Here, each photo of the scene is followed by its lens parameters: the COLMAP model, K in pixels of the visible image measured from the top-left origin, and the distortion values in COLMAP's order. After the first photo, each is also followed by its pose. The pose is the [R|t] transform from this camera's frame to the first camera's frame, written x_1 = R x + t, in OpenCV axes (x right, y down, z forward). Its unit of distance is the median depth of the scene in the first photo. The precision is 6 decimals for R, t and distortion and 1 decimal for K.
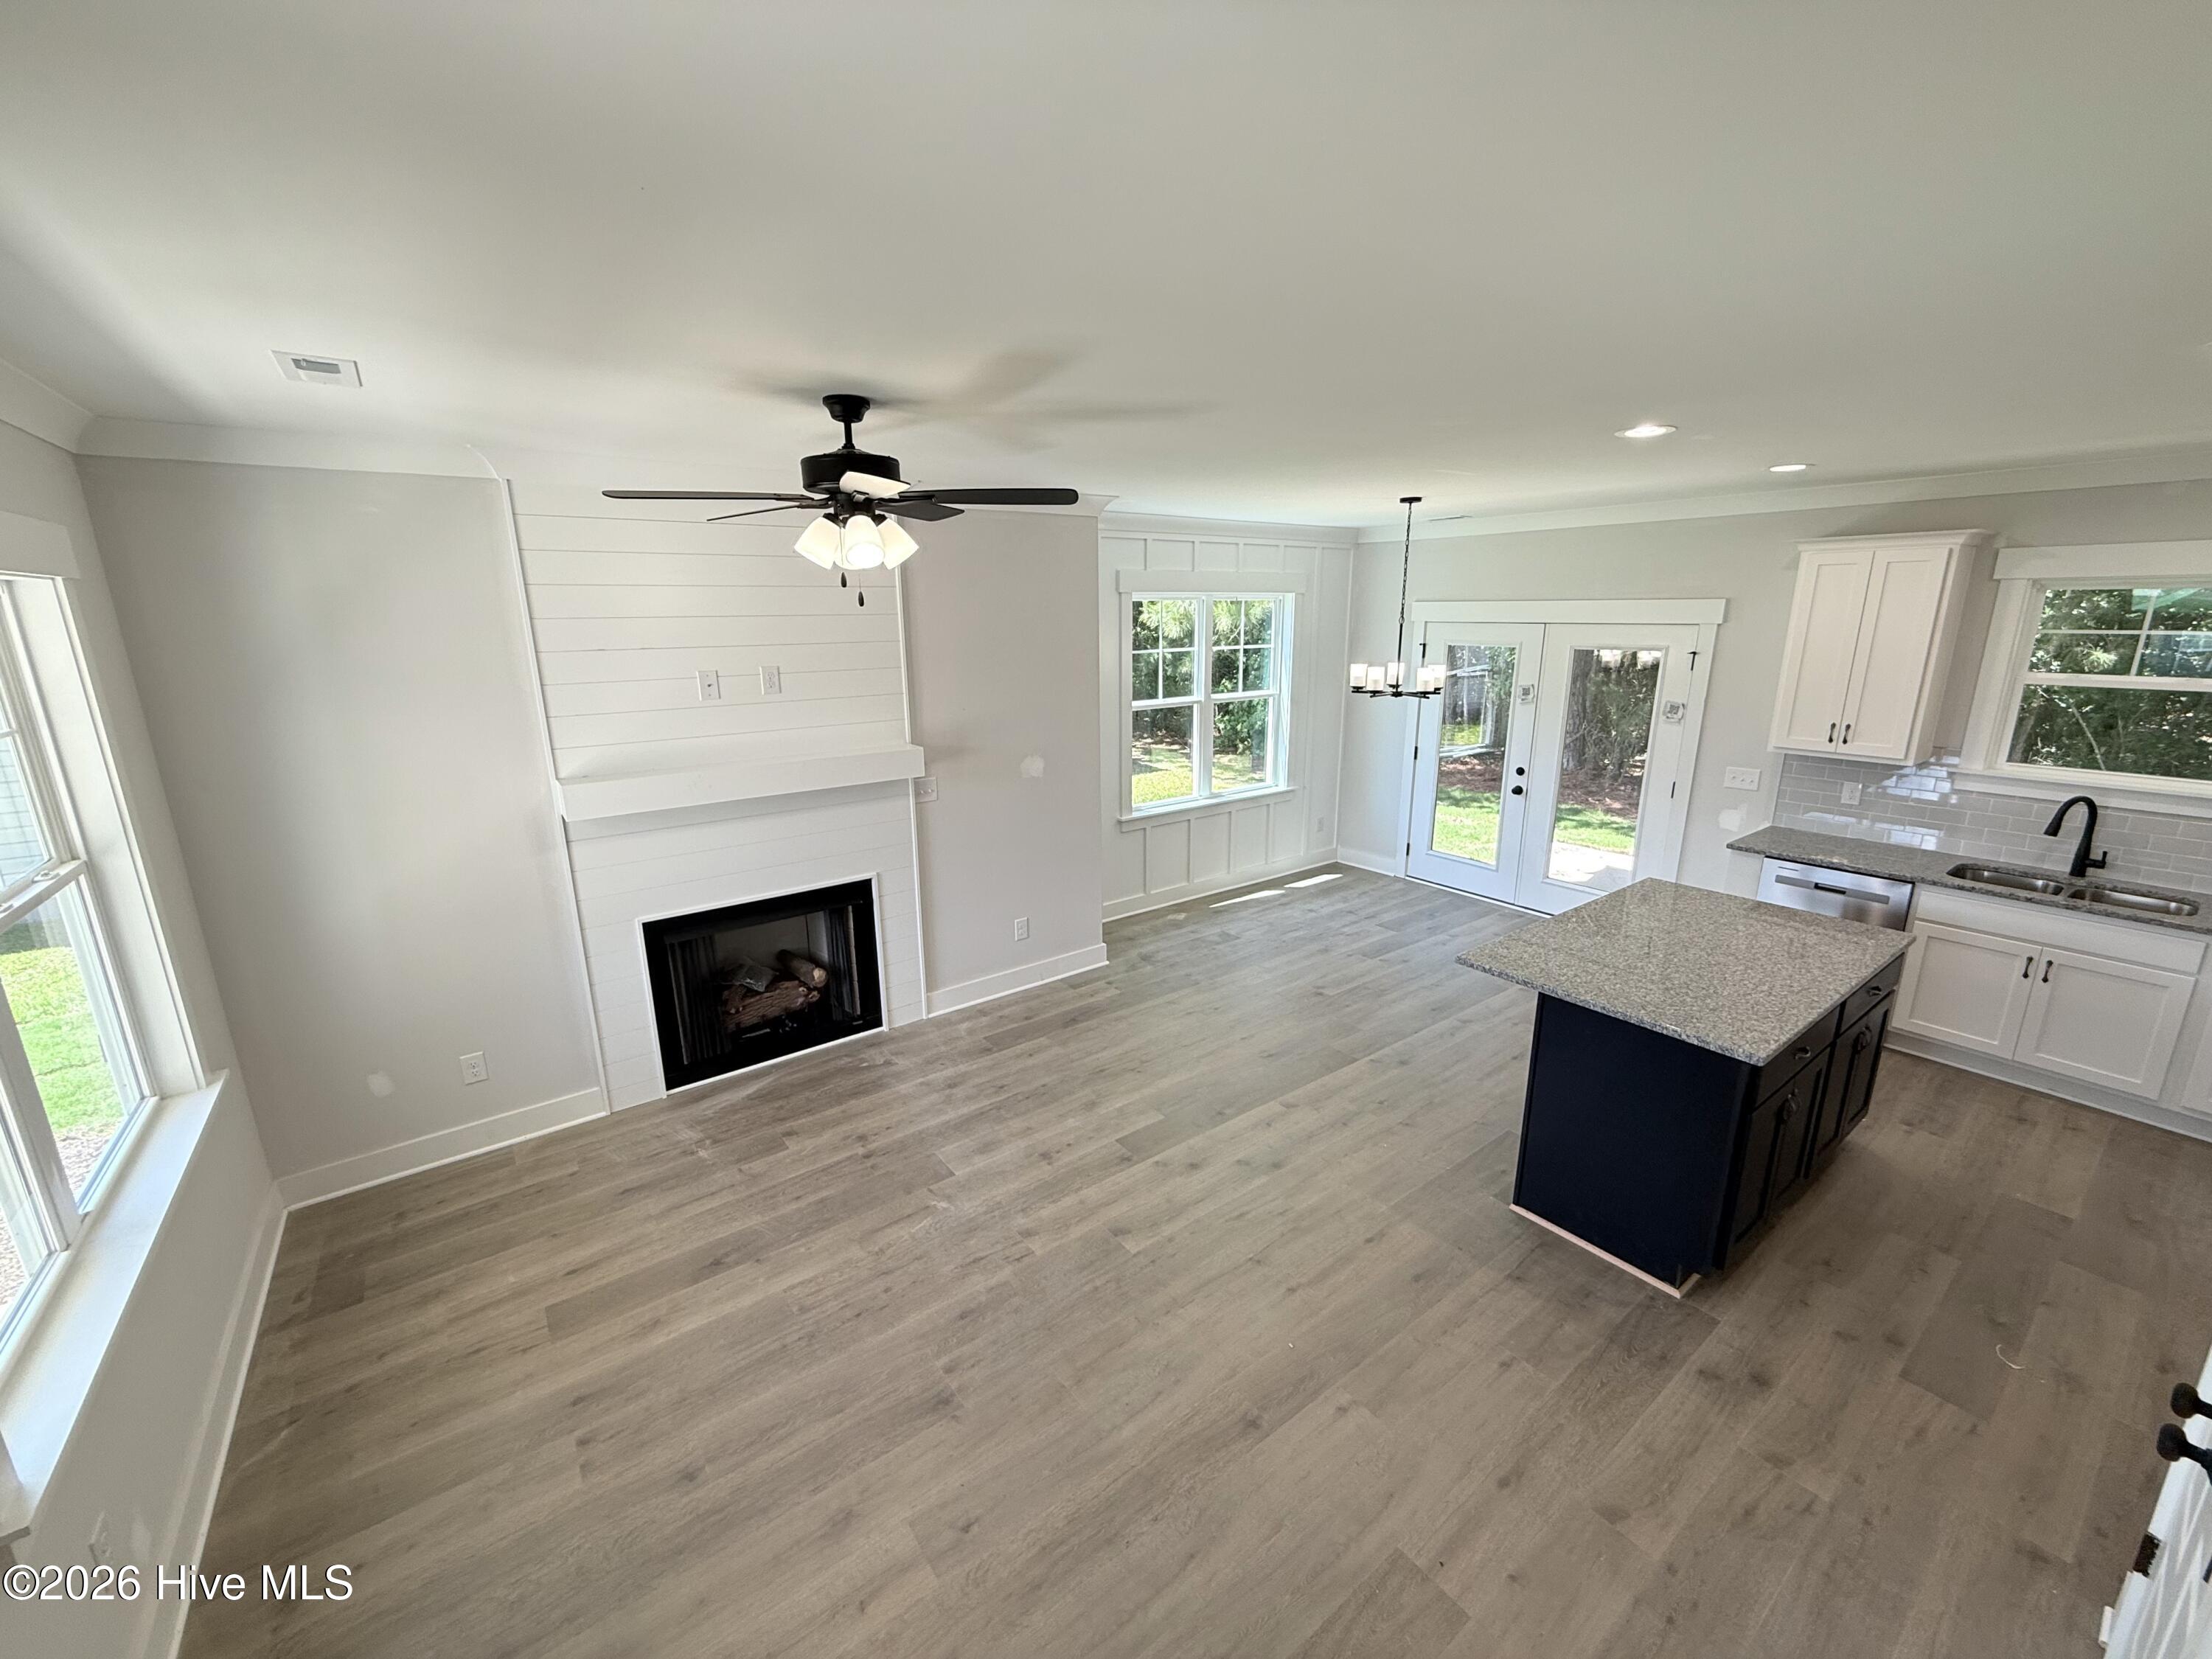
lens RADIAL K [[891.6, 0, 1100.7], [0, 891.6, 831.4], [0, 0, 1]] dist [-0.009673, 0.002673]
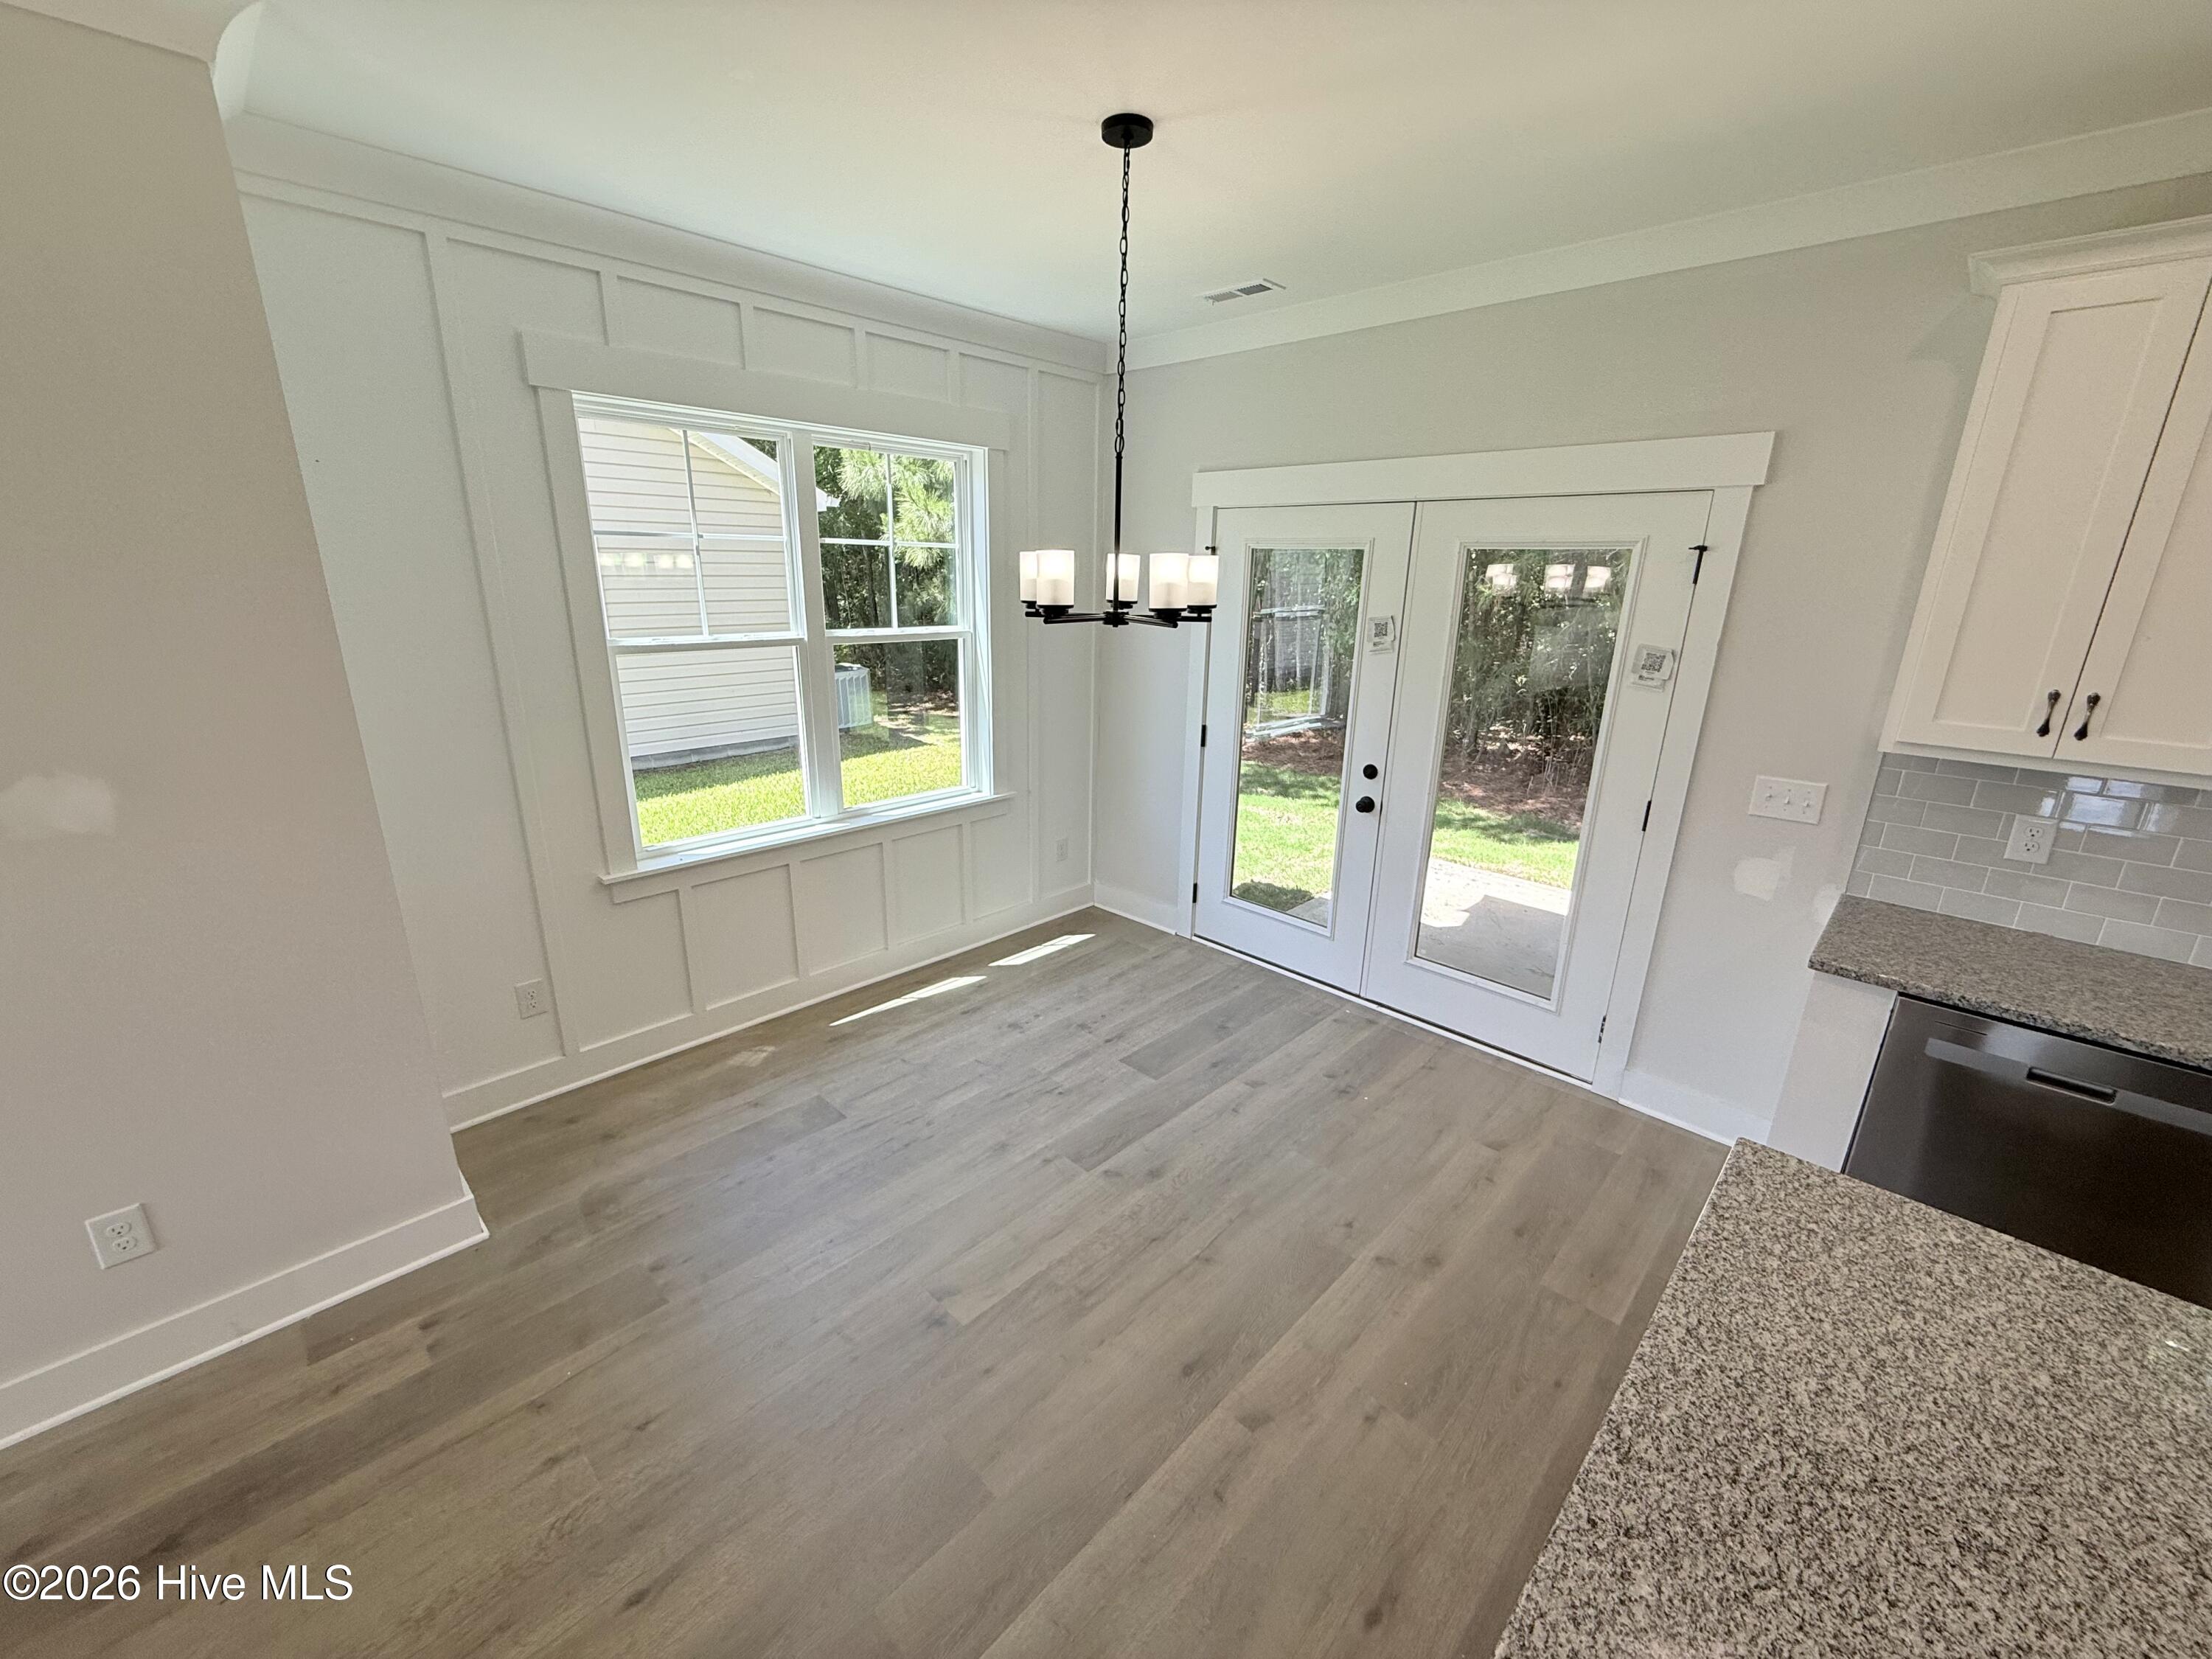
lens RADIAL K [[891.6, 0, 1109.7], [0, 891.6, 834.7], [0, 0, 1]] dist [-0.009673, 0.002673]
pose [[0.985523, -0.021074, 0.168230, 0.249237], [0.013280, 0.998792, 0.047318, -0.066879], [-0.169024, -0.044399, 0.984611, 0.551388]]
